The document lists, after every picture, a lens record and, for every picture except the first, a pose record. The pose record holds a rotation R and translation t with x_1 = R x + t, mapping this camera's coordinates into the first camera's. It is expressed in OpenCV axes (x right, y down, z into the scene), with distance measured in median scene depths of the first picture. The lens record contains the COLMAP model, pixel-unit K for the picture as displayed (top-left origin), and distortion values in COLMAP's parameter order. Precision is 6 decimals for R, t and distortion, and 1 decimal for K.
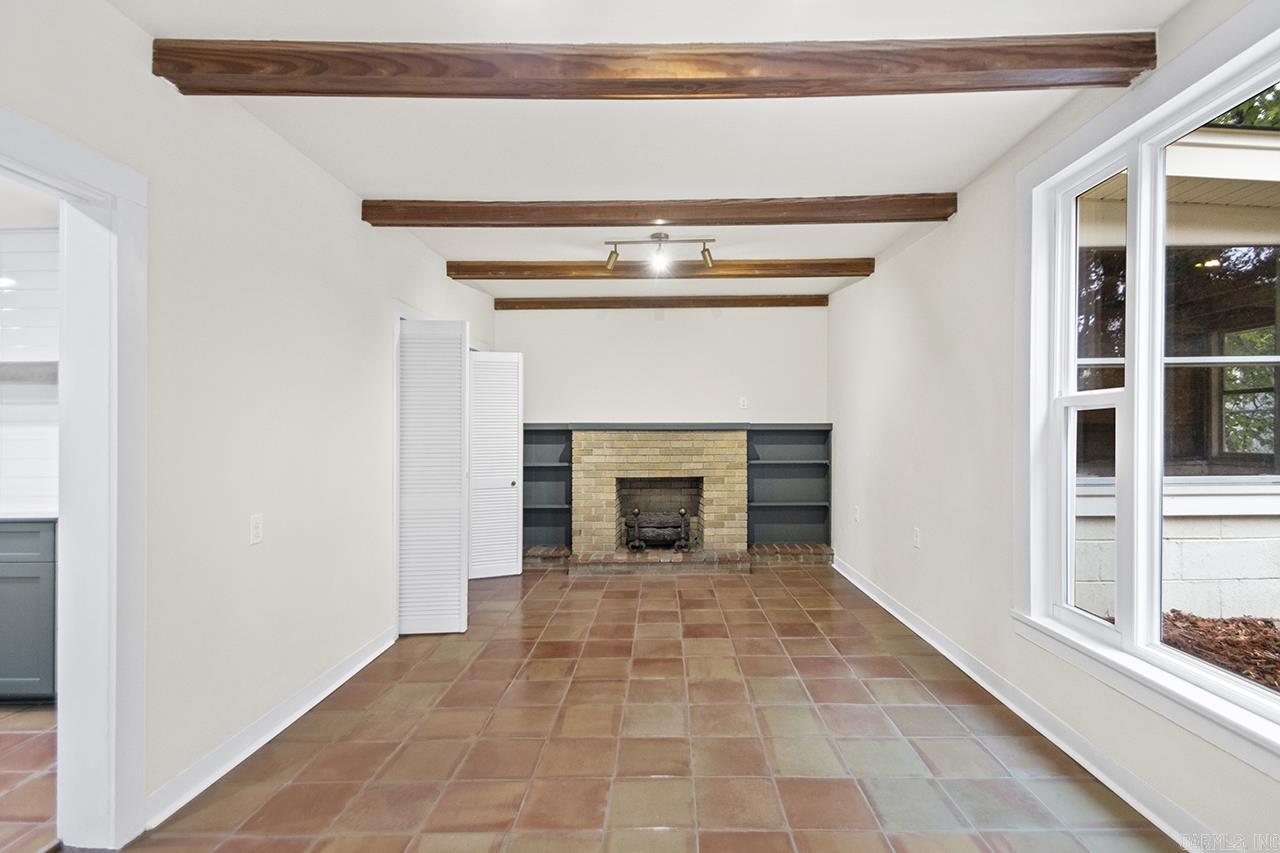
lens RADIAL K [[601.5, 0, 657.8], [0, 601.5, 432.9], [0, 0, 1]] dist [0.029513, -0.018853]
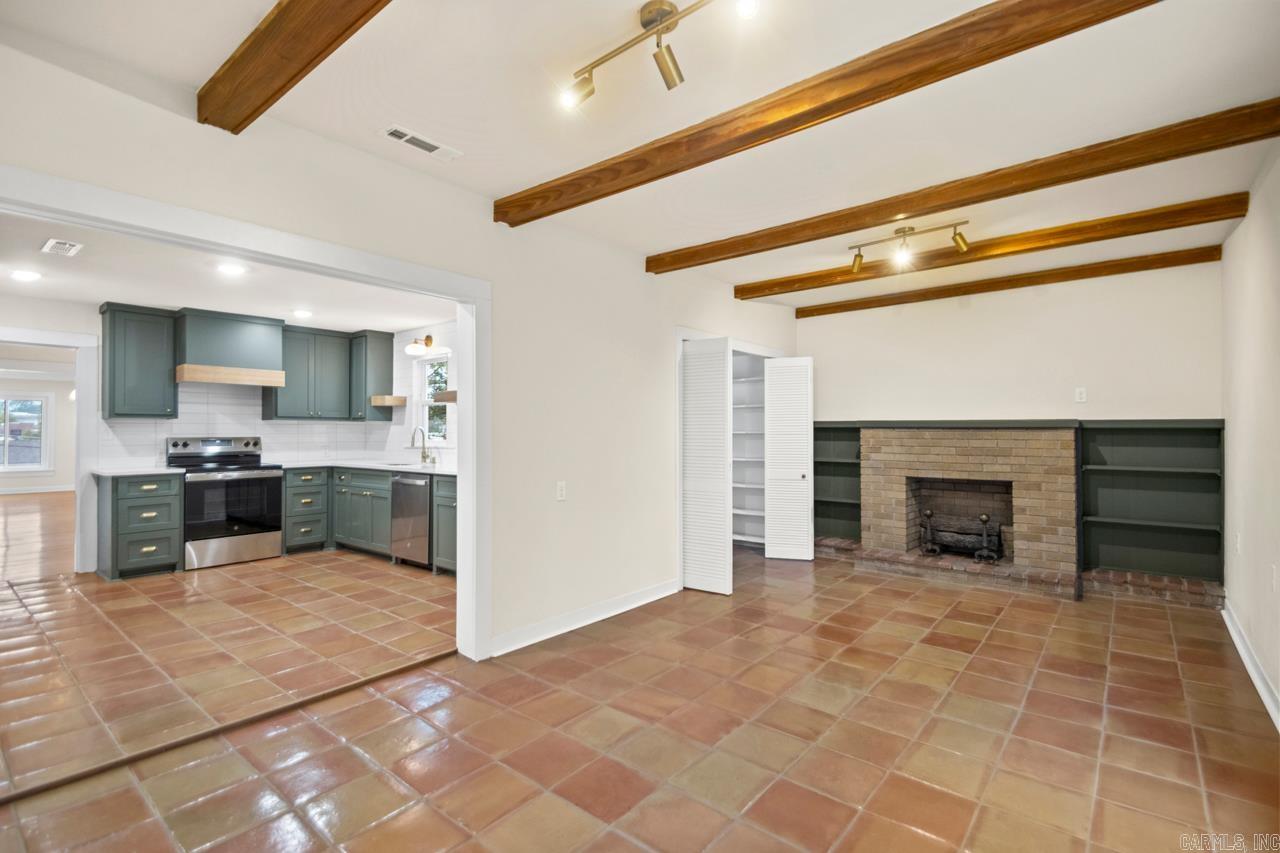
lens RADIAL K [[601.5, 0, 657.8], [0, 601.5, 432.9], [0, 0, 1]] dist [0.029513, -0.018853]
pose [[0.769802, 0.007407, -0.638240, 0.251529], [-0.004918, 0.999972, 0.005673, 0.000049], [0.638264, -0.001229, 0.769817, -0.012181]]
